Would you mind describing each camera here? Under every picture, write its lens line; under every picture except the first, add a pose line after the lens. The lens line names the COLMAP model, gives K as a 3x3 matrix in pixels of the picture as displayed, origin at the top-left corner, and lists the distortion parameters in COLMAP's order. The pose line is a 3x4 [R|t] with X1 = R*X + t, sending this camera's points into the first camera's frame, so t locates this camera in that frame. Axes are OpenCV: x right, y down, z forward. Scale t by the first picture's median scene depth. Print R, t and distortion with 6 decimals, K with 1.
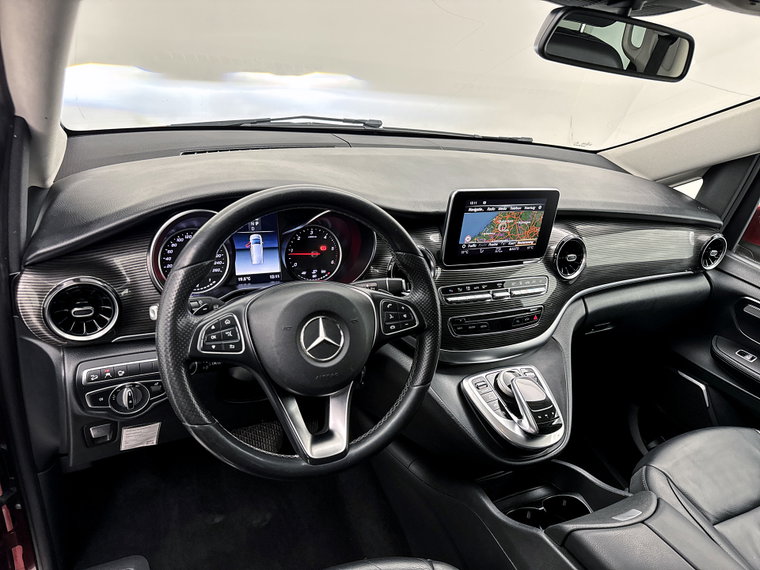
lens RADIAL K [[529.2, 0, 380.0], [0, 529.2, 285.0], [0, 0, 1]] dist [0.099683, -0.108162]
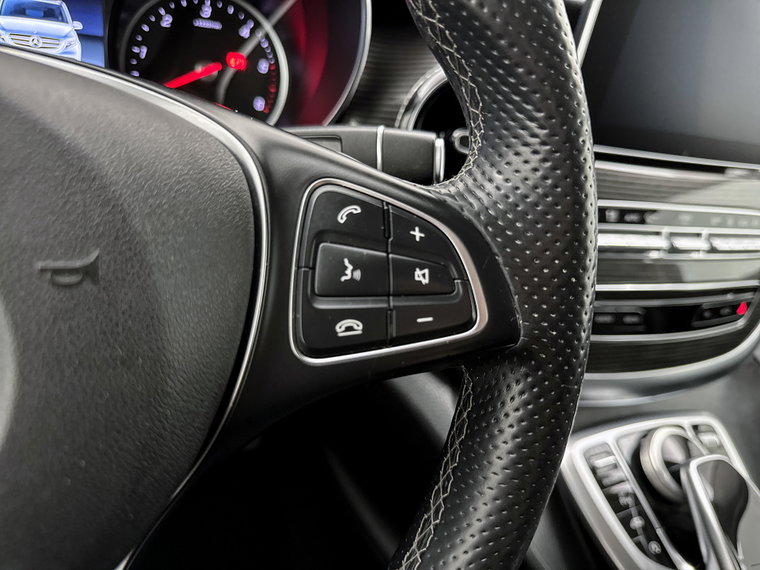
lens RADIAL K [[529.2, 0, 380.0], [0, 529.2, 285.0], [0, 0, 1]] dist [0.099683, -0.108162]
pose [[0.990903, 0.121360, -0.058160, 0.032663], [-0.114623, 0.987545, 0.107778, 0.031901], [0.070515, -0.100131, 0.992472, 0.606038]]
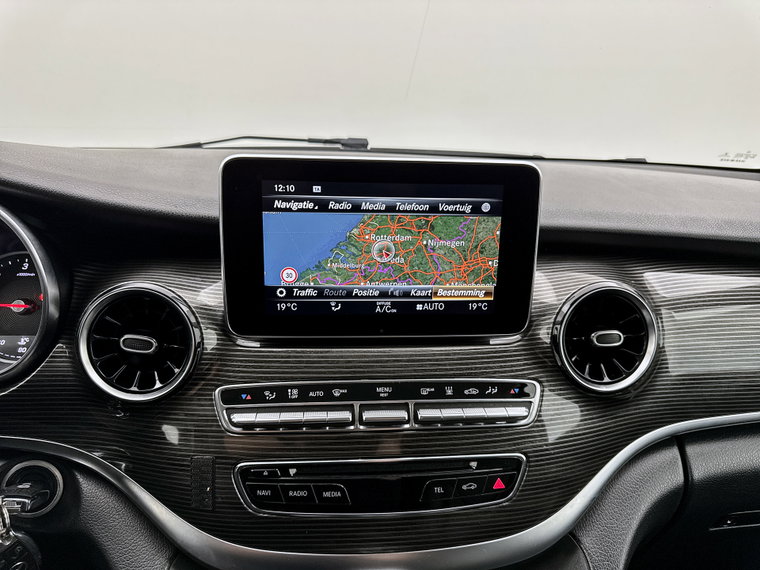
lens RADIAL K [[529.2, 0, 380.0], [0, 529.2, 285.0], [0, 0, 1]] dist [0.099683, -0.108162]
pose [[0.935200, -0.004783, -0.354088, 0.377545], [-0.063676, 0.981339, -0.181434, -0.005938], [0.348349, 0.192224, 0.917444, 0.619014]]
